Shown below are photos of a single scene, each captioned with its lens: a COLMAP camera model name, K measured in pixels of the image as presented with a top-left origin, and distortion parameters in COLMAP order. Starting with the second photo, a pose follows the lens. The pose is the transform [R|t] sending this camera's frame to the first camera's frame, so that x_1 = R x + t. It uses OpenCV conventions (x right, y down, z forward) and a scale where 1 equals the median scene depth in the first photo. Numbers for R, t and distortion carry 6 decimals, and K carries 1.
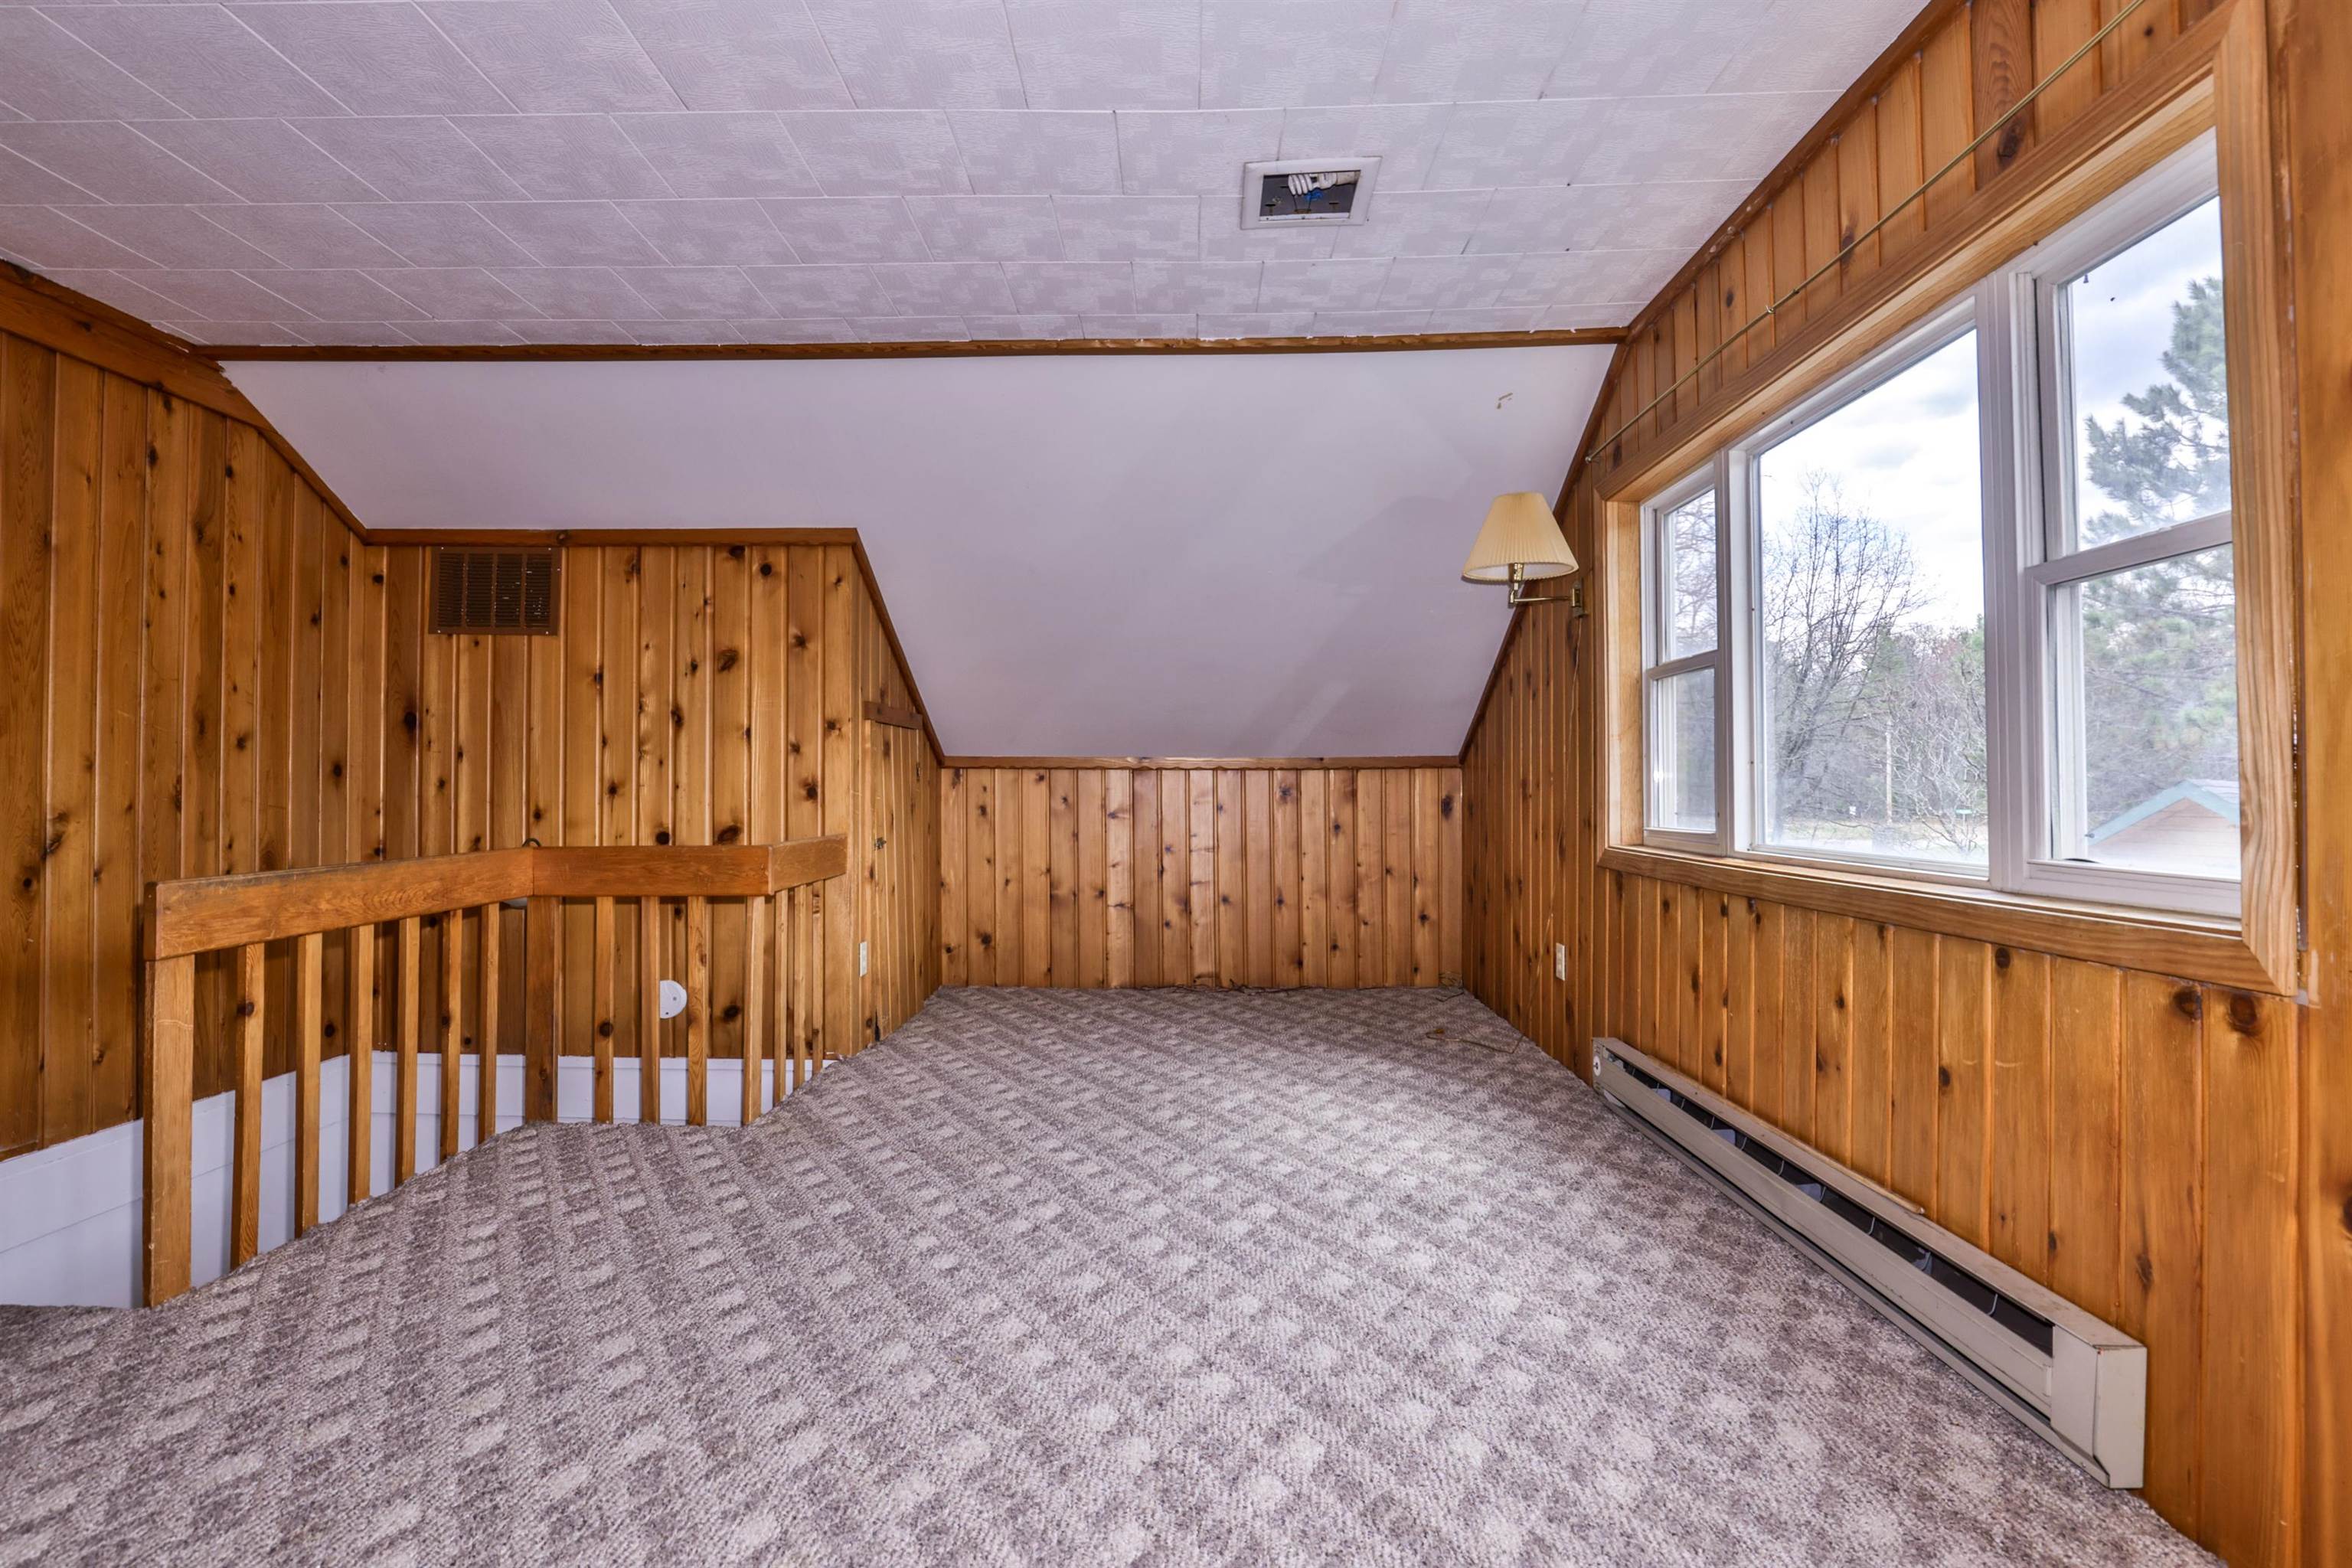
lens RADIAL K [[1143.0, 0, 1185.5], [0, 1143.0, 787.1], [0, 0, 1]] dist [-0.039024, 0.008039]
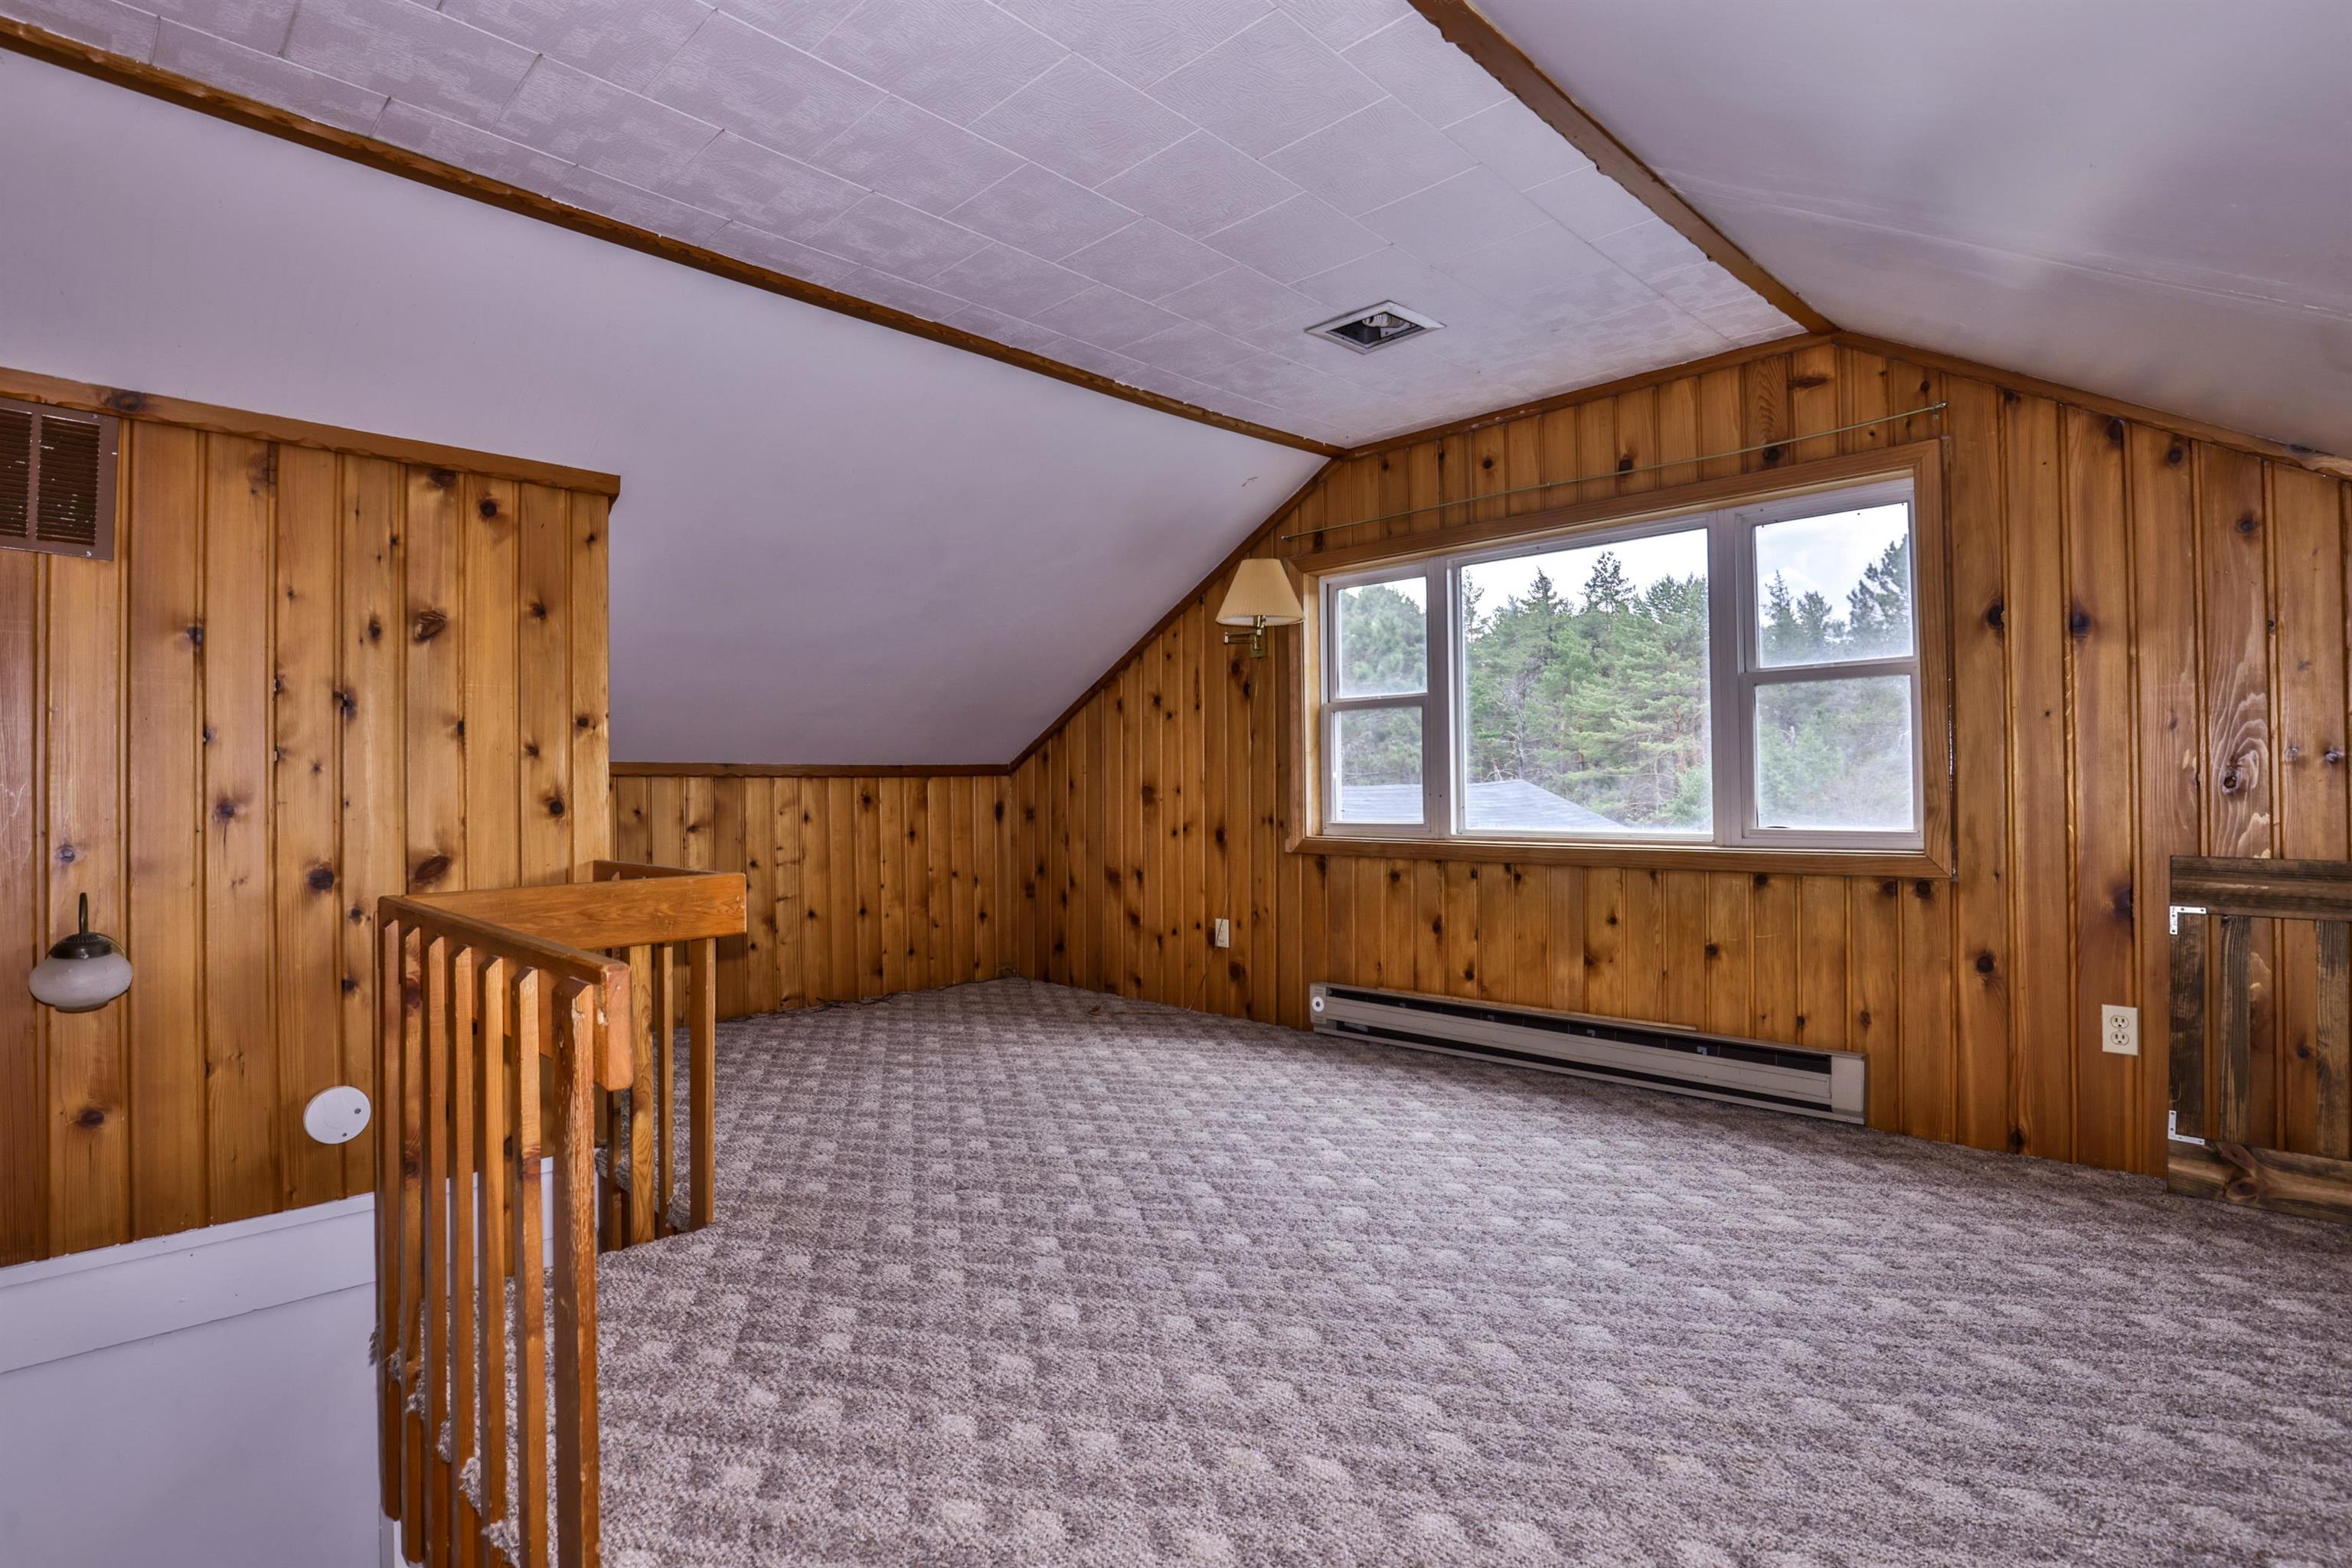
lens RADIAL K [[1143.0, 0, 1185.5], [0, 1143.0, 787.1], [0, 0, 1]] dist [-0.039024, 0.008039]
pose [[0.694692, -0.006082, 0.719281, -0.739900], [0.008816, 0.999961, -0.000060, -0.007073], [-0.719253, 0.006383, 0.694719, 0.206540]]
